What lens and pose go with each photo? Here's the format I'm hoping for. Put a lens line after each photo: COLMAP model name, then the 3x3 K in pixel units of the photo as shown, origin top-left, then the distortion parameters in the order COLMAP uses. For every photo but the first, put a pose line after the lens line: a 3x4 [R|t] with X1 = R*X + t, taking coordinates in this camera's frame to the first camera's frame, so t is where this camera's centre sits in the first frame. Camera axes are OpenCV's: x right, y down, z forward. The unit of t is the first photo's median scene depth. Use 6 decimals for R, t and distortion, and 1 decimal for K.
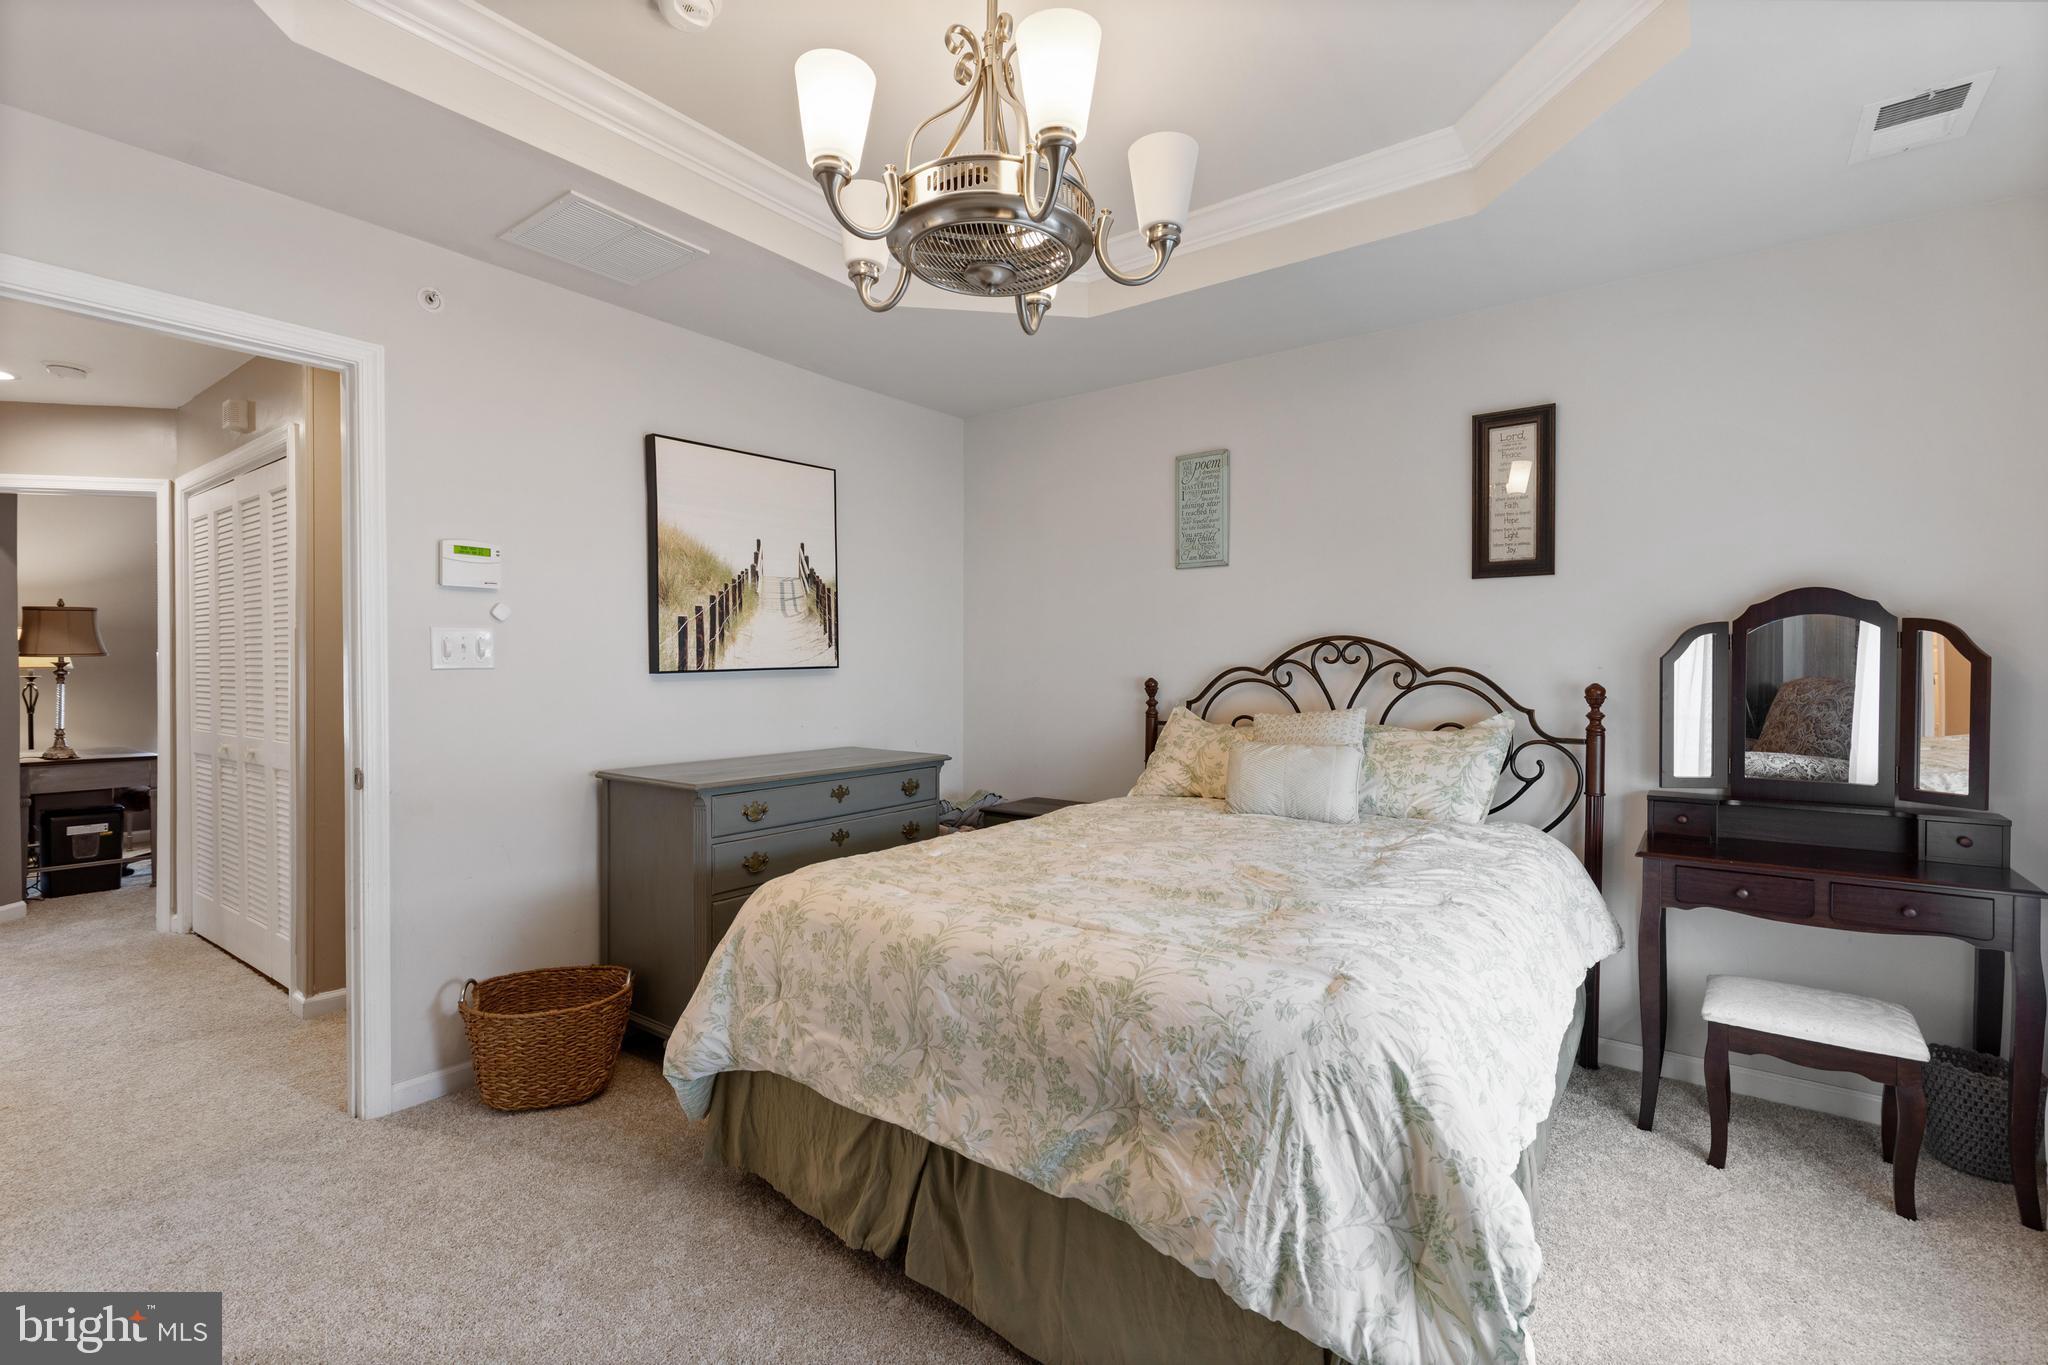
lens RADIAL K [[930.0, 0, 1019.7], [0, 930.0, 678.0], [0, 0, 1]] dist [0.006739, -0.001989]
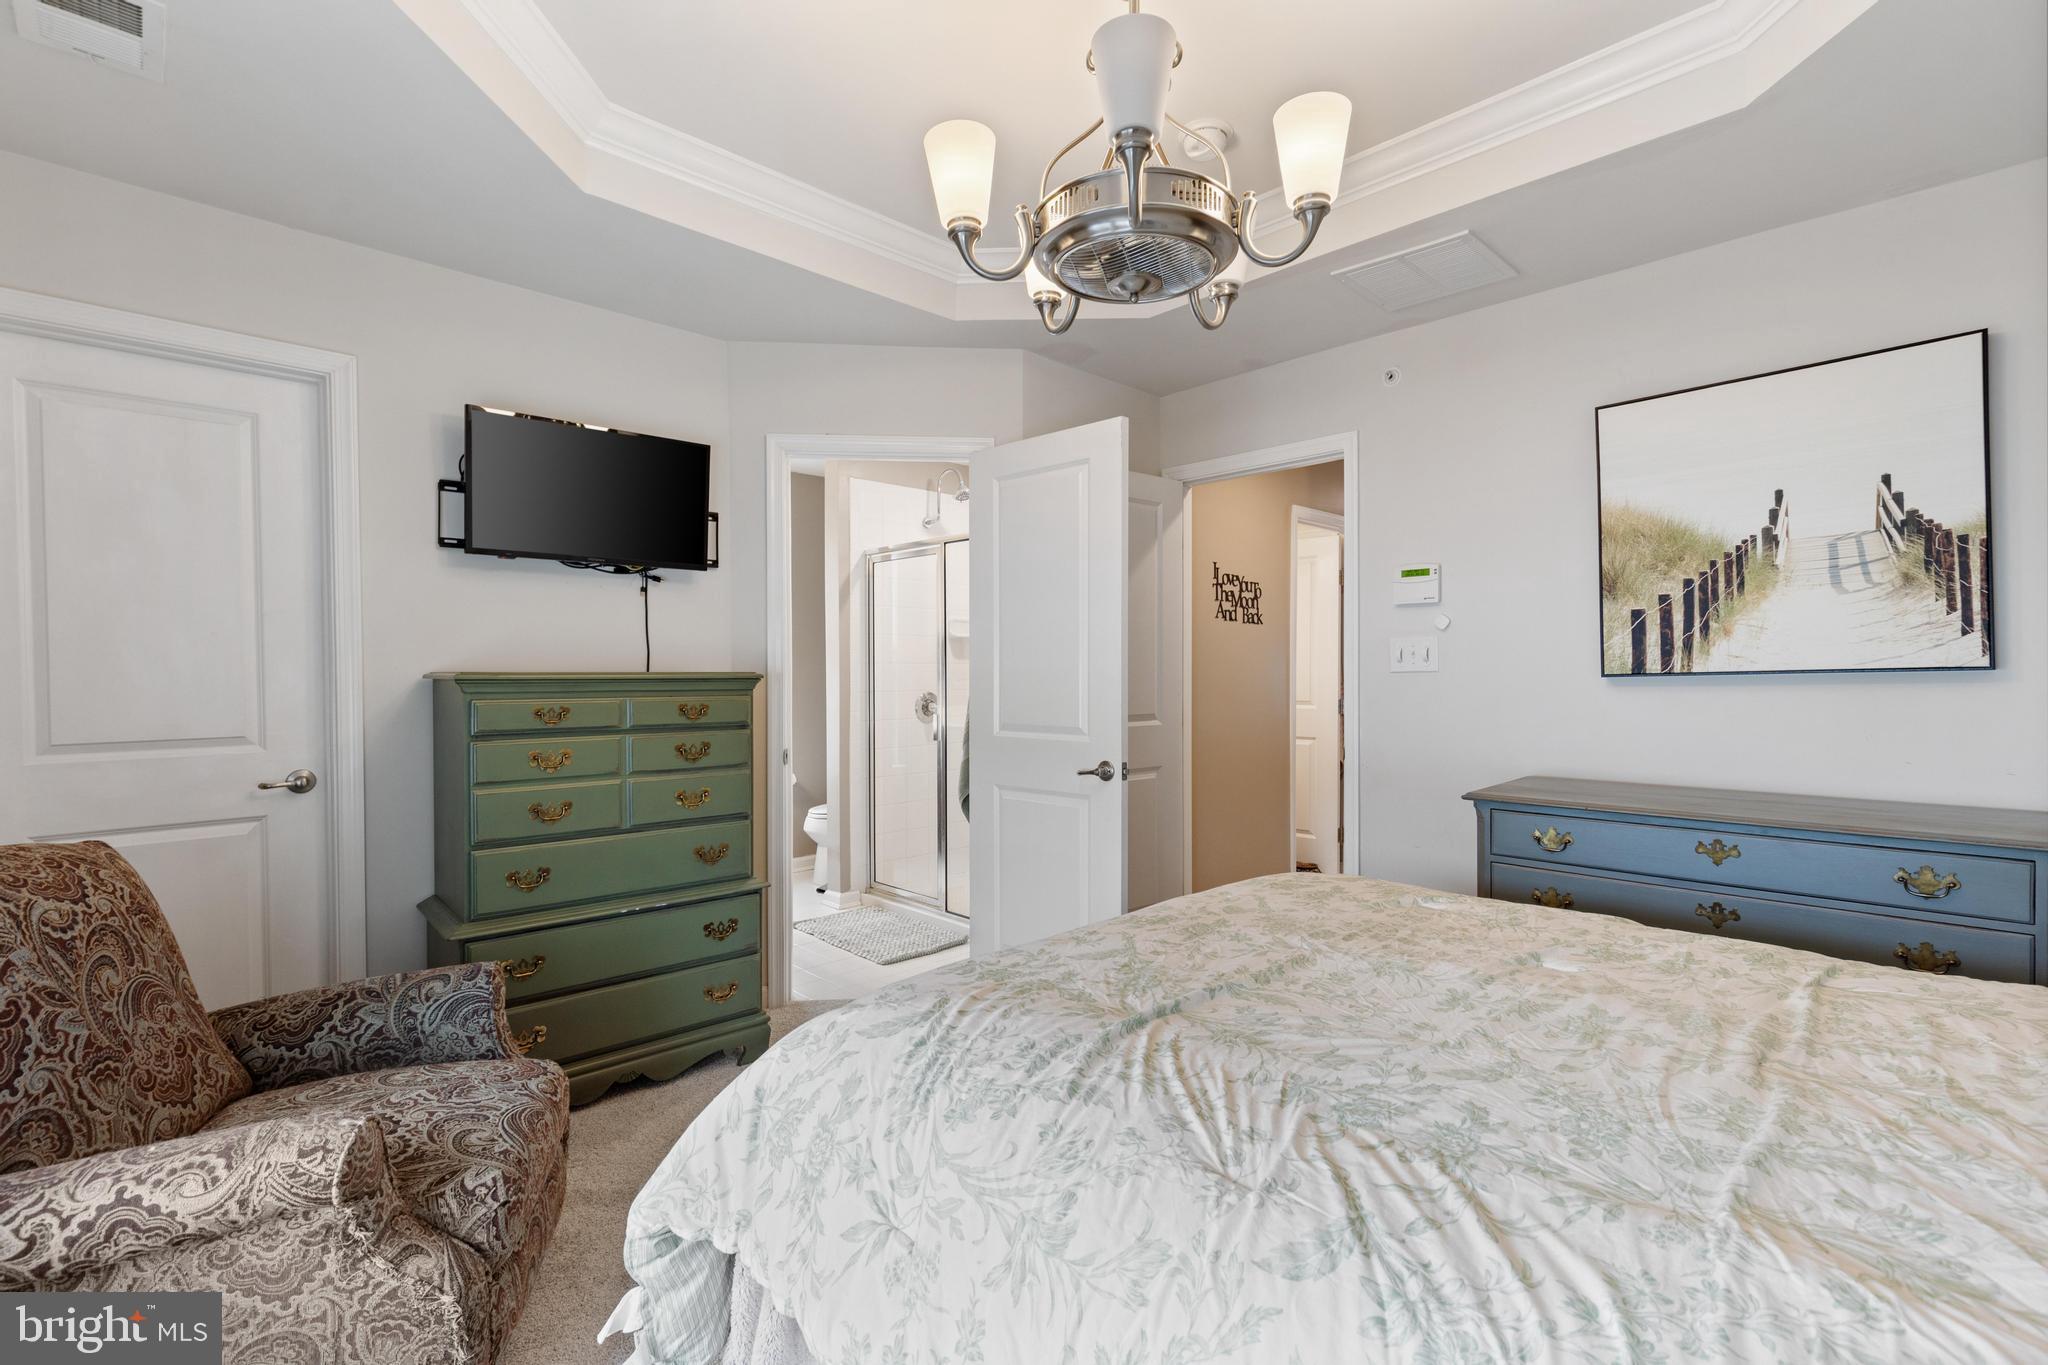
lens RADIAL K [[930.0, 0, 1031.8], [0, 930.0, 674.7], [0, 0, 1]] dist [0.006739, -0.001989]
pose [[-0.156399, -0.000916, -0.987694, 0.537563], [-0.011973, 0.999928, 0.000969, -0.001225], [0.987621, 0.011977, -0.156398, 0.571940]]
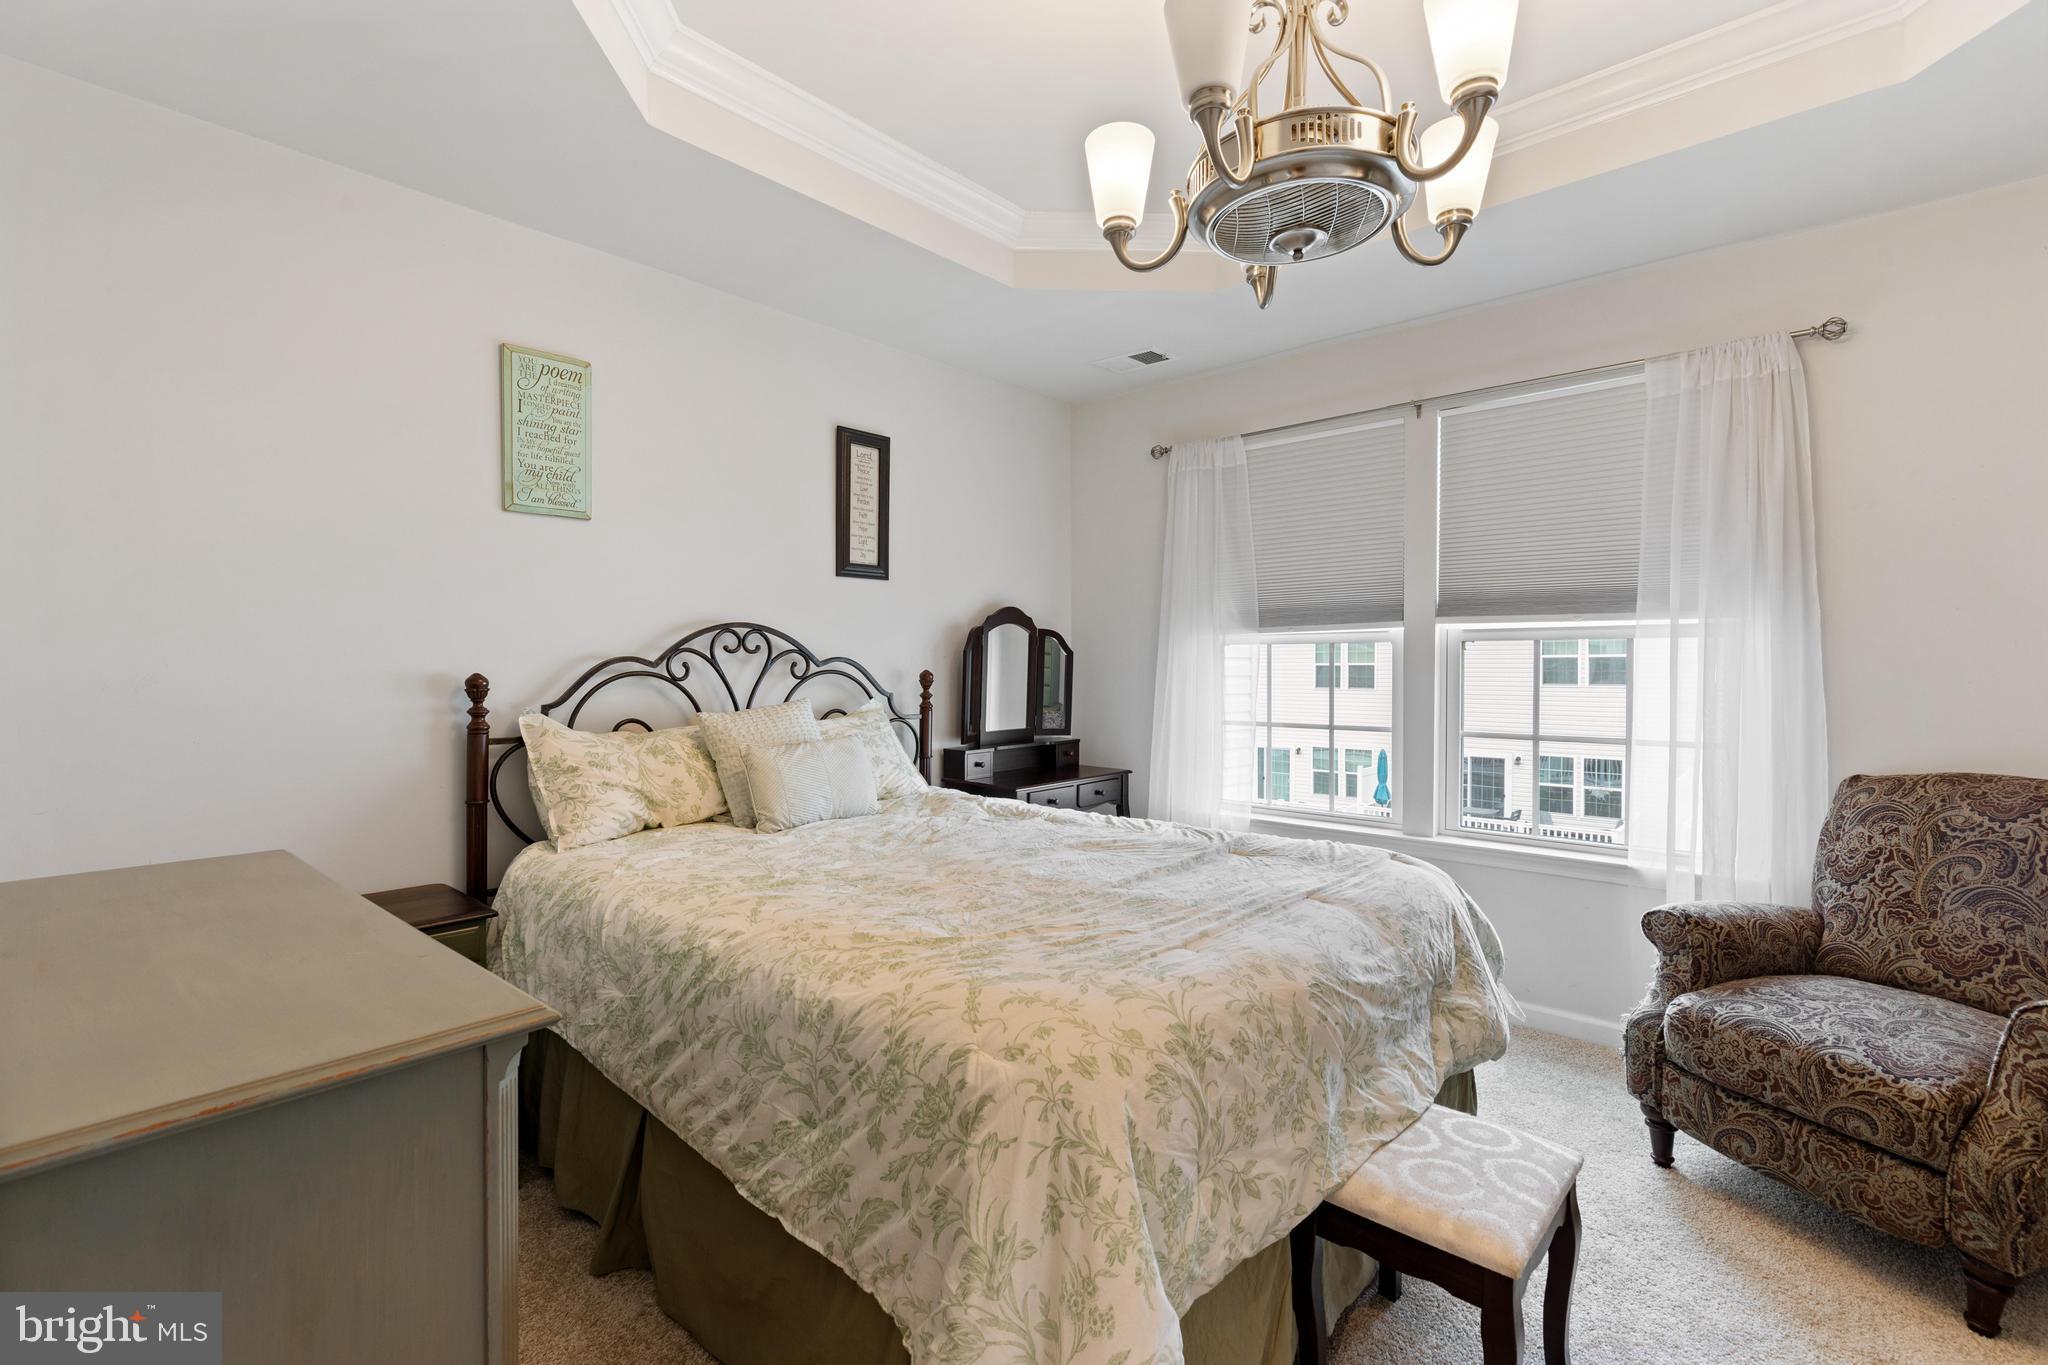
lens RADIAL K [[930.0, 0, 1015.0], [0, 930.0, 680.6], [0, 0, 1]] dist [0.006739, -0.001989]
pose [[0.077519, -0.019618, 0.996798, -0.541660], [0.015425, 0.999710, 0.018476, -0.001307], [-0.996872, 0.013943, 0.077799, 0.660683]]
